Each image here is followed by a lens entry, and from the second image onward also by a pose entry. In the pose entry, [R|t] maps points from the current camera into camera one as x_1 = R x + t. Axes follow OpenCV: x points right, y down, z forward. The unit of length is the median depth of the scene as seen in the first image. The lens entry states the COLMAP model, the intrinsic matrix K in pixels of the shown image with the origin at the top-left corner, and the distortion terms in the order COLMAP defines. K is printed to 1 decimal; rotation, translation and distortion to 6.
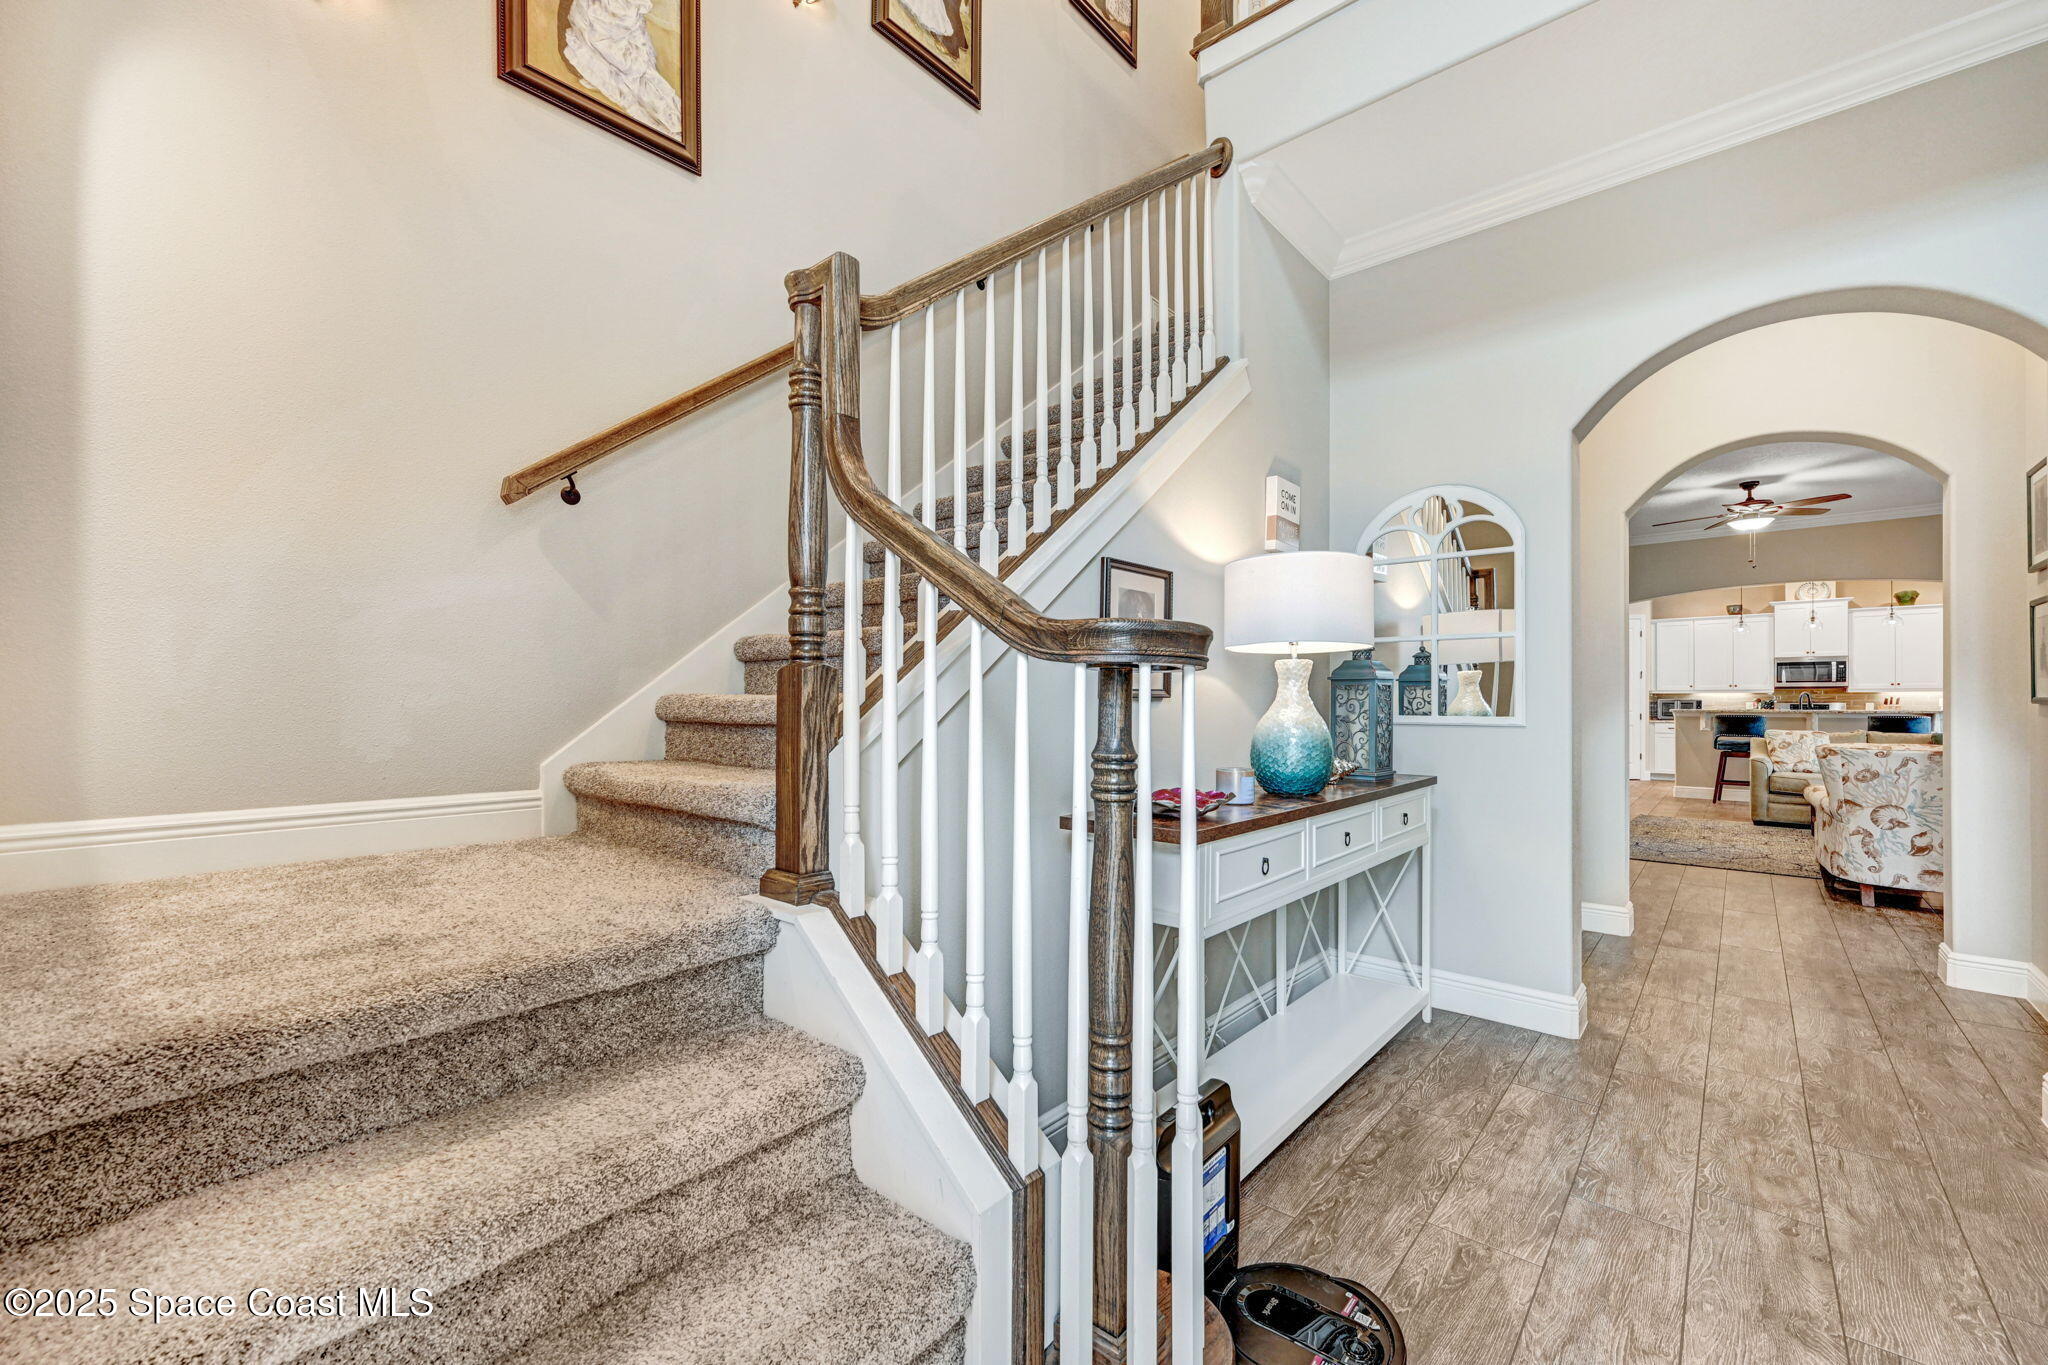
lens RADIAL K [[846.4, 0, 1022.8], [0, 846.4, 688.8], [0, 0, 1]] dist [-0.002225, -0.000712]
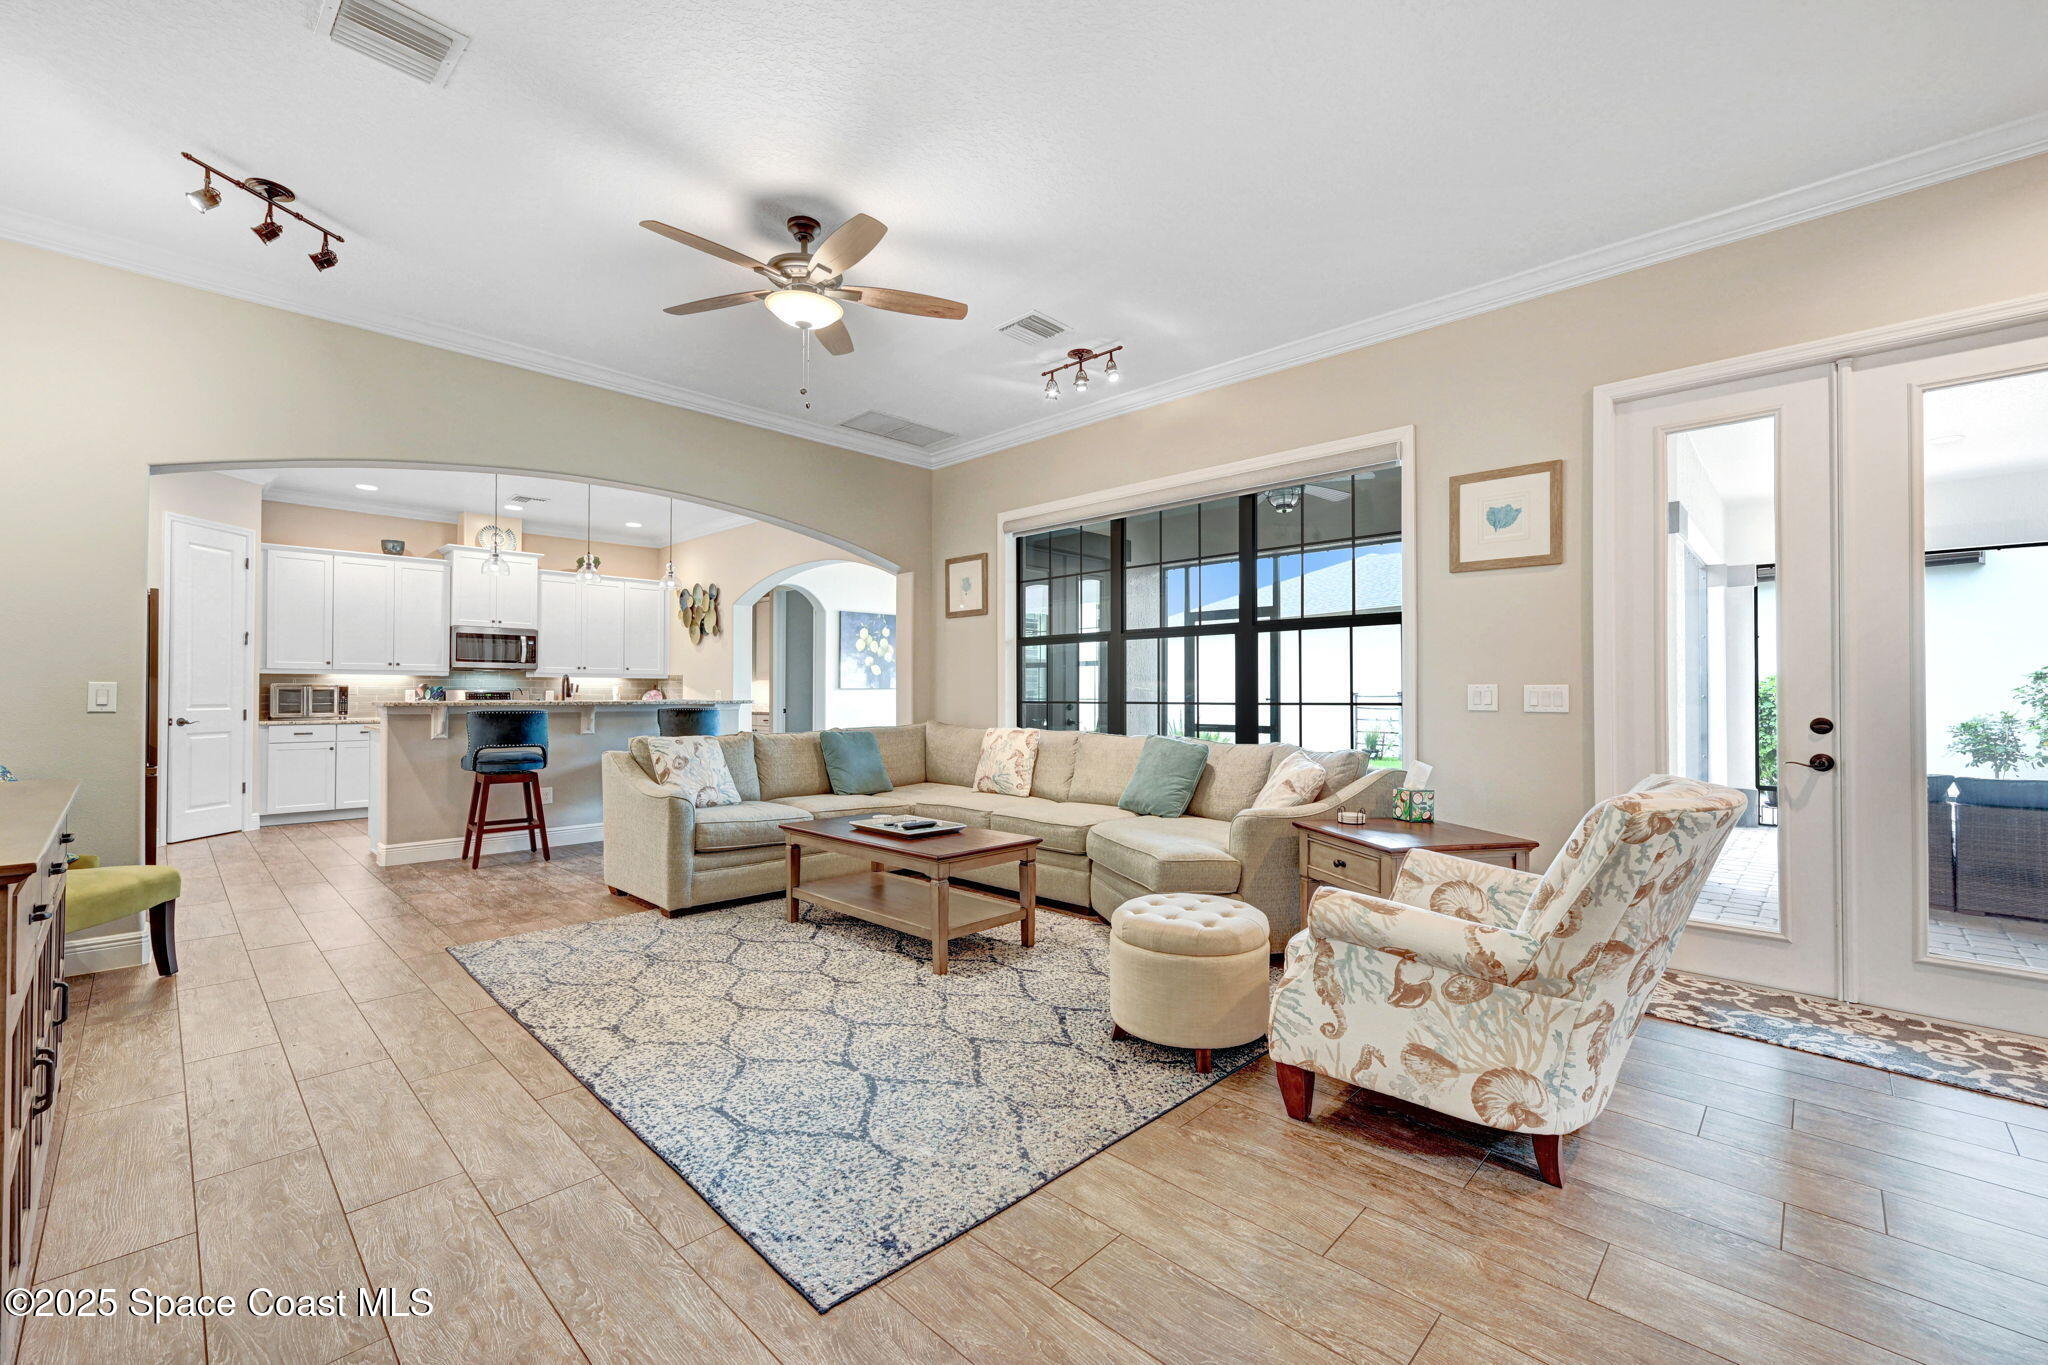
lens RADIAL K [[846.4, 0, 1014.7], [0, 846.4, 705.0], [0, 0, 1]] dist [-0.002225, -0.000712]
pose [[0.059994, -0.010125, 0.998147, 0.230589], [-0.016558, 0.999801, 0.011137, 0.013007], [-0.998061, -0.017196, 0.059815, 0.501944]]
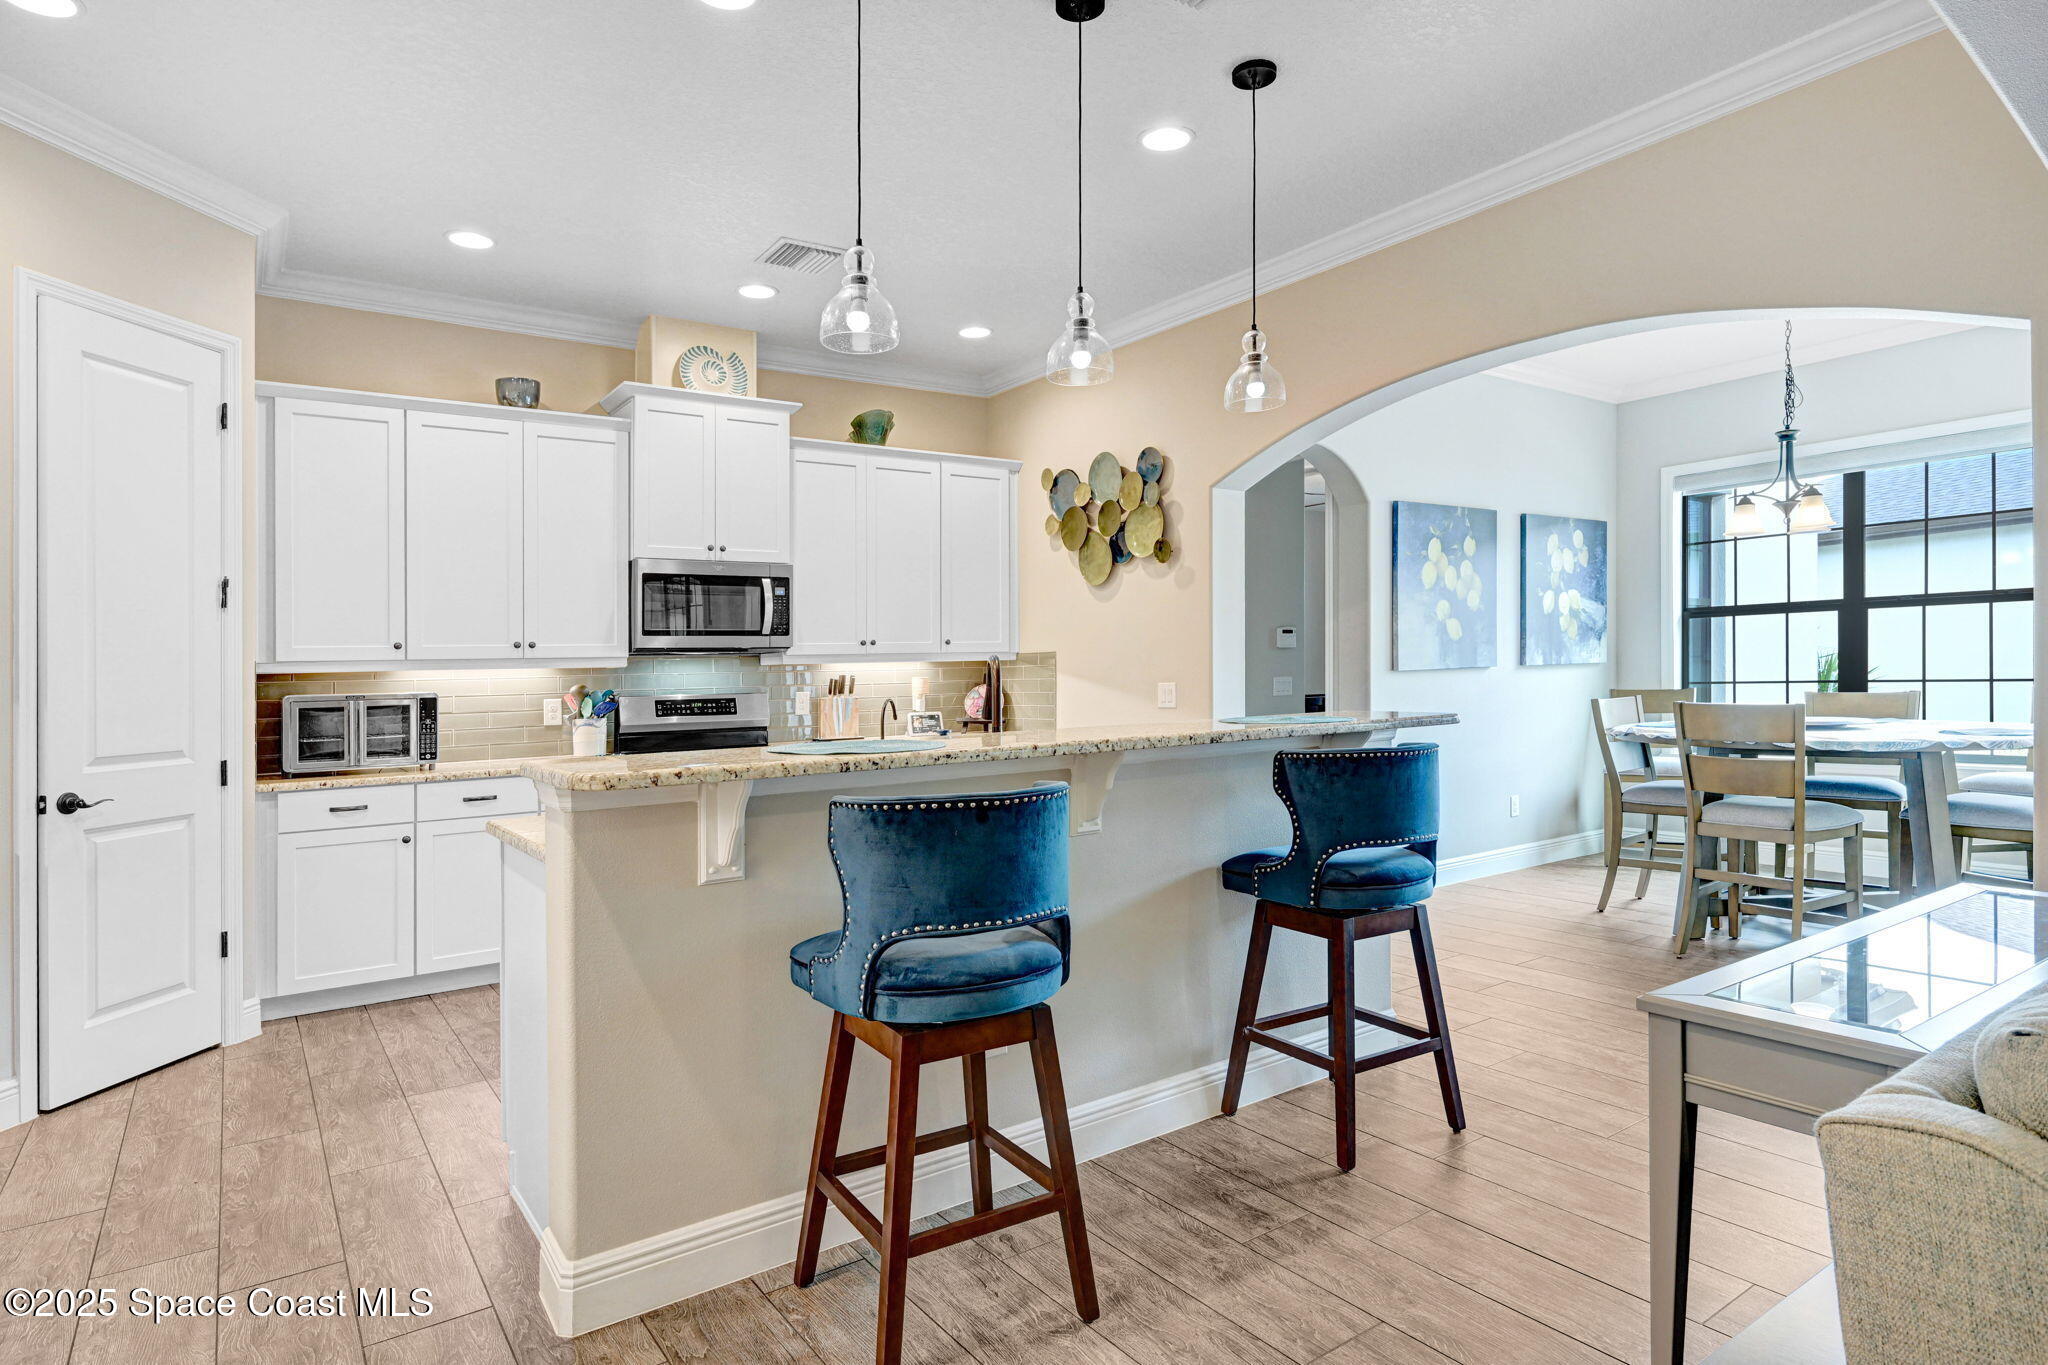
lens RADIAL K [[1091.9, 0, 1016.4], [0, 1091.9, 678.7], [0, 0, 1]] dist [-0.005855, -0.000536]
pose [[0.238568, -0.005812, 0.971109, 0.525404], [0.010042, 0.999943, 0.003517, 0.009138], [-0.971074, 0.008913, 0.238612, 0.763713]]
